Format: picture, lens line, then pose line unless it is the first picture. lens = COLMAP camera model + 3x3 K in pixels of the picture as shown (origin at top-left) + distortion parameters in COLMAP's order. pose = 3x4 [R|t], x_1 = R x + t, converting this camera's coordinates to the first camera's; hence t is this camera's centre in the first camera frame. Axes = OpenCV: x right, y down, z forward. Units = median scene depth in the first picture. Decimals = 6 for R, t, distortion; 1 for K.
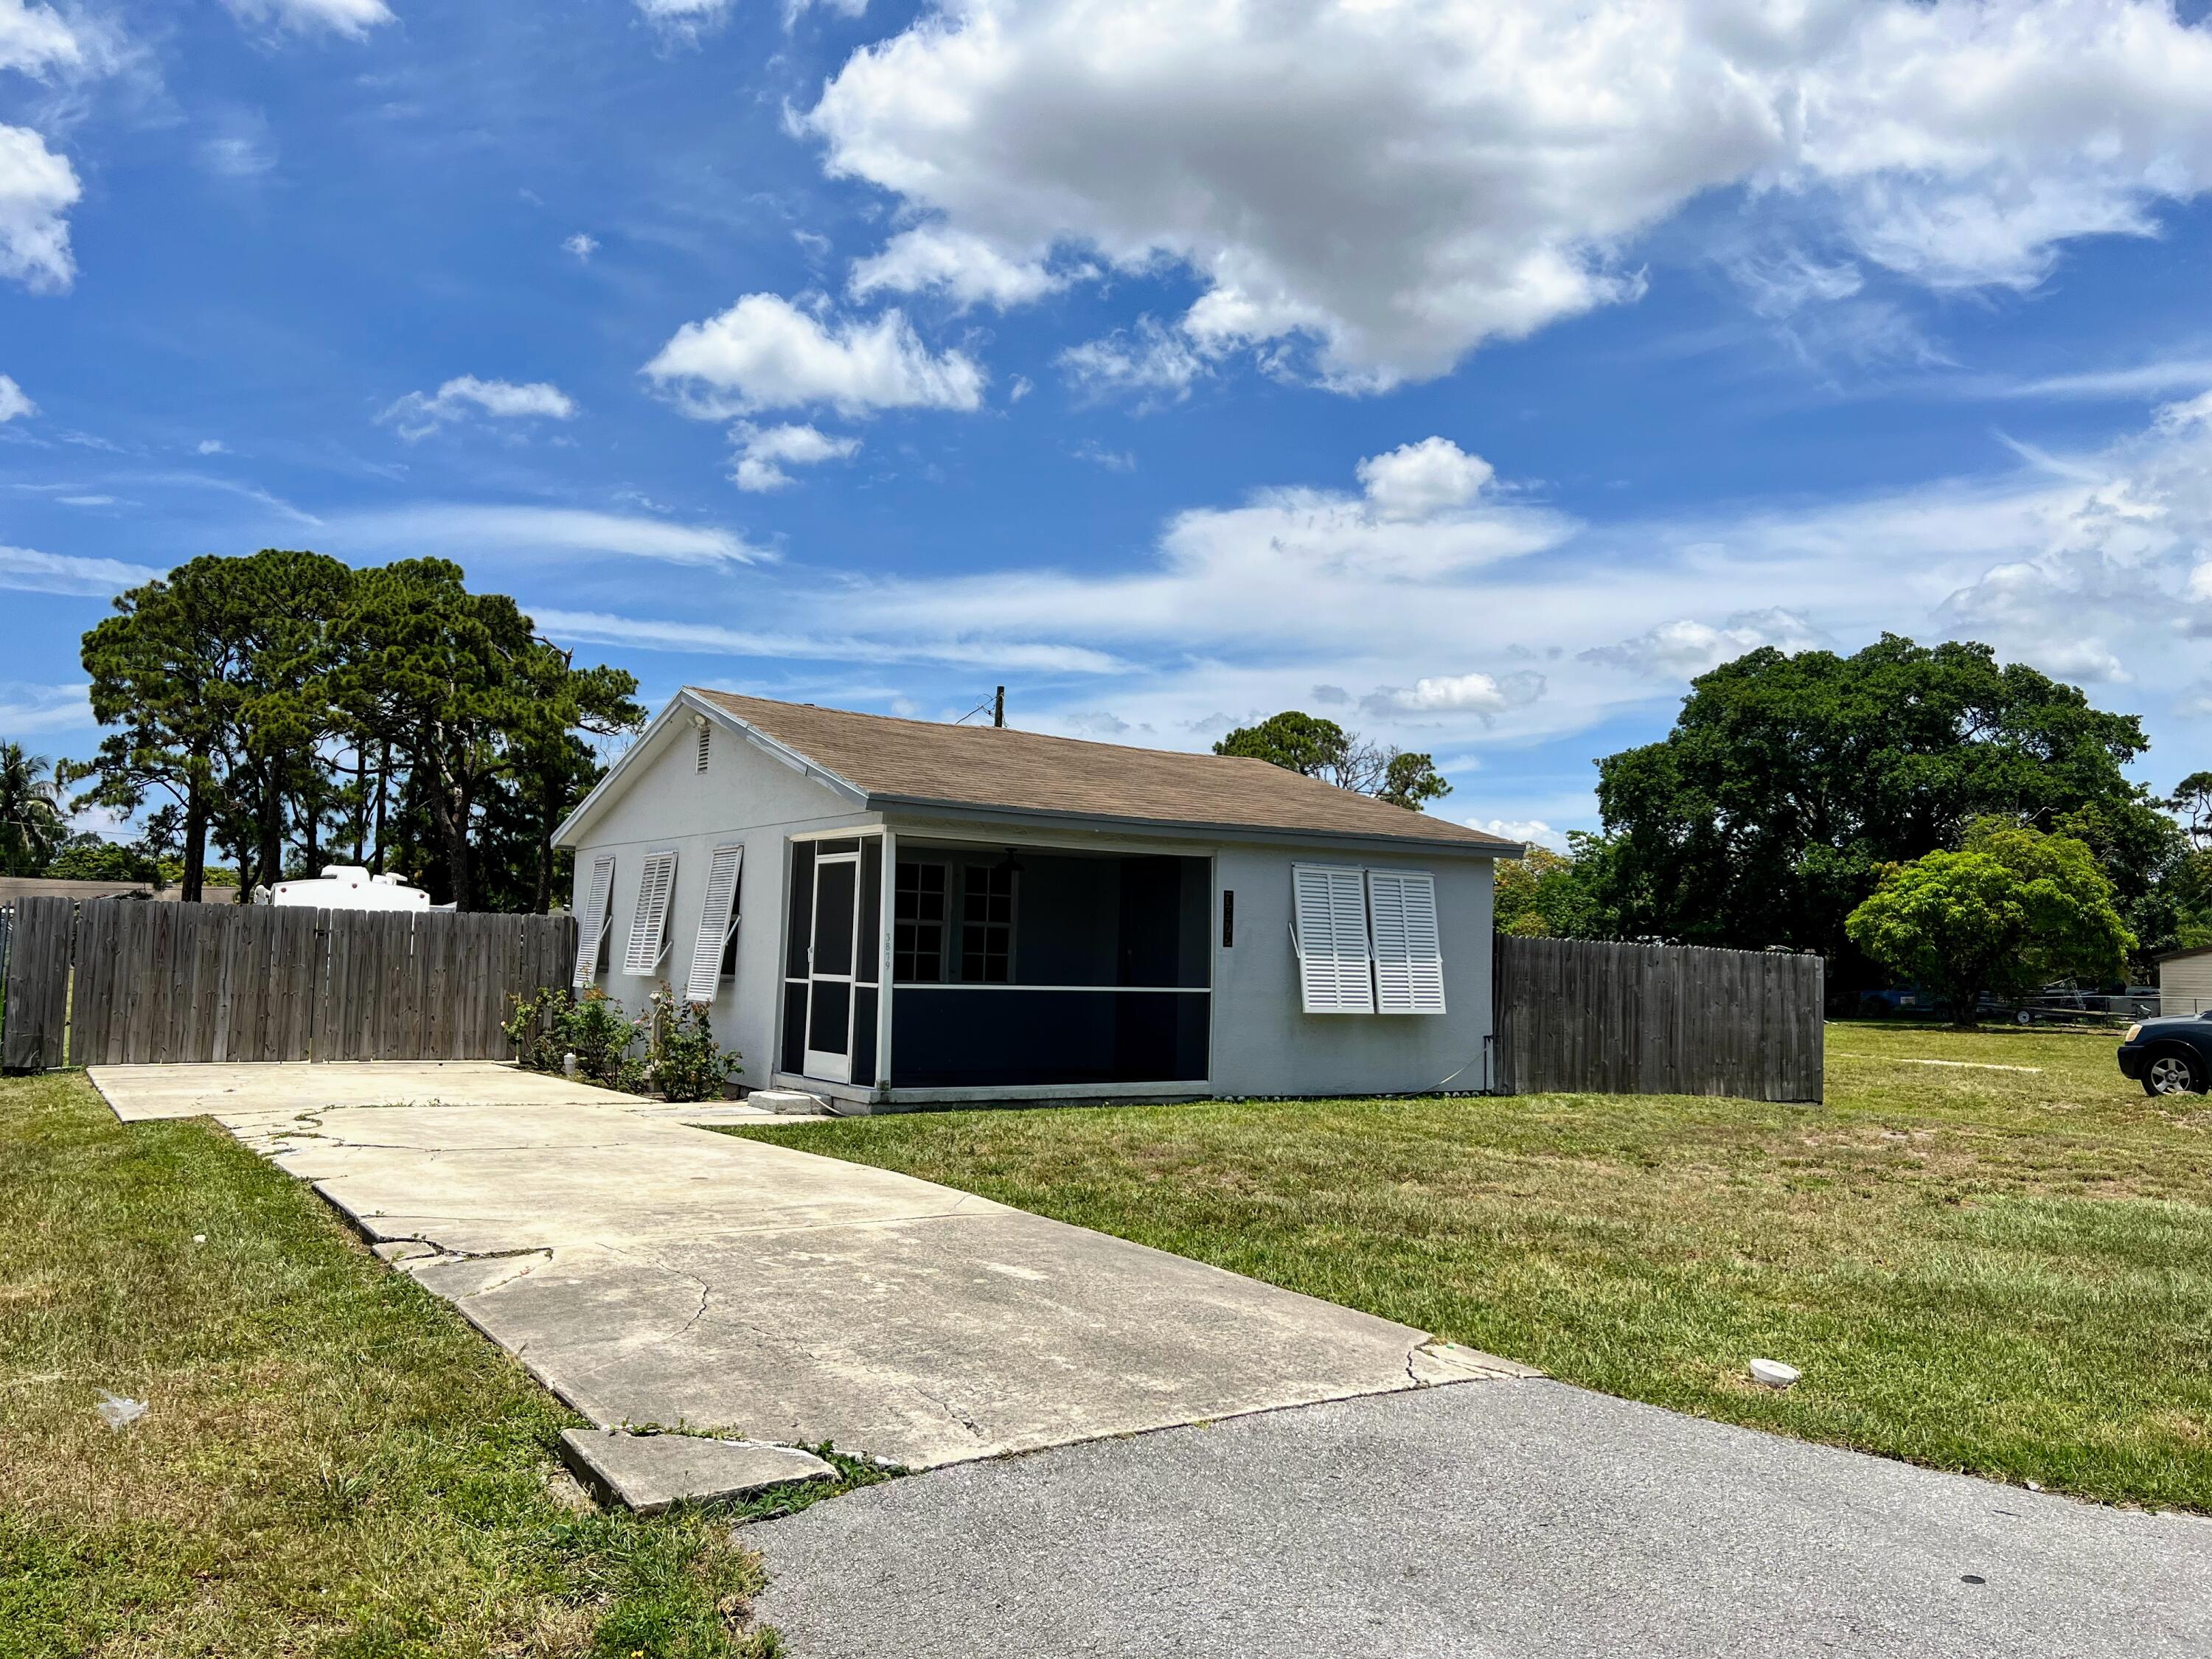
lens RADIAL K [[1676.8, 0, 1106.0], [0, 1676.8, 829.5], [0, 0, 1]] dist [0.059992, -0.075741]
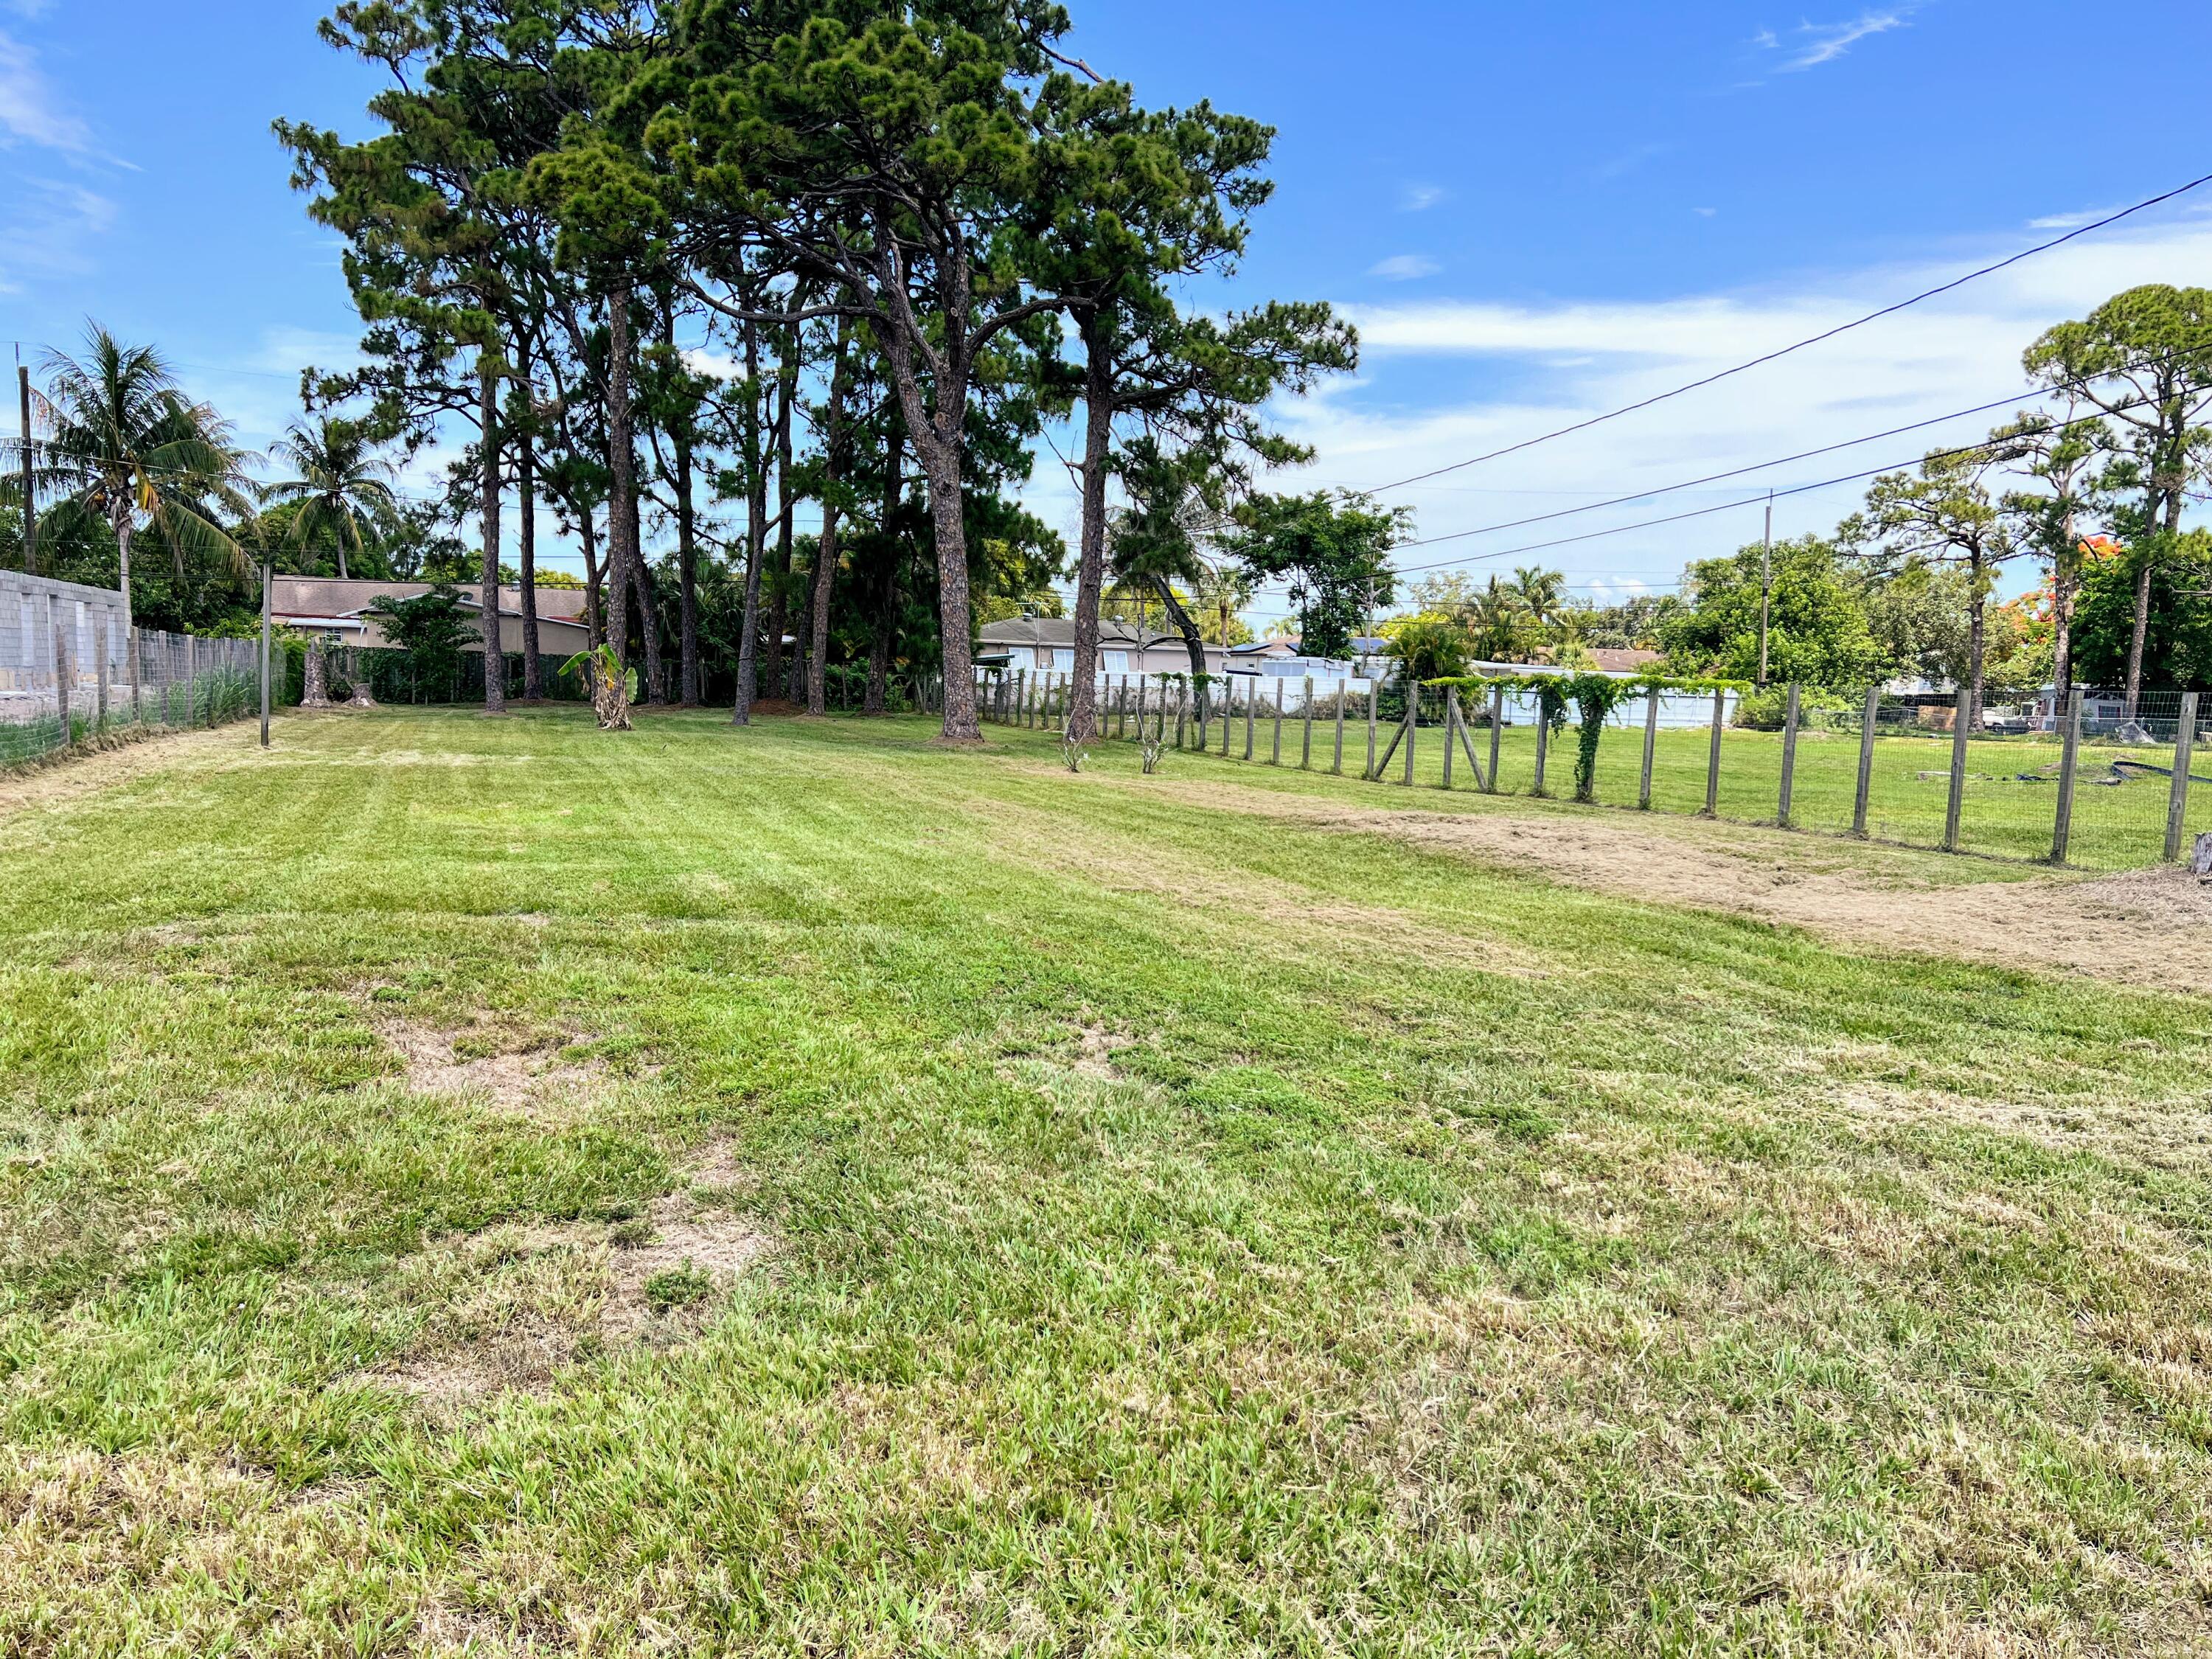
lens RADIAL K [[1676.8, 0, 1106.0], [0, 1676.8, 829.5], [0, 0, 1]] dist [0.059992, -0.075741]
pose [[0.980158, 0.020947, -0.197109, -0.191852], [0.011593, 0.986640, 0.162504, 0.027765], [0.197880, -0.161565, 0.966820, 0.410712]]
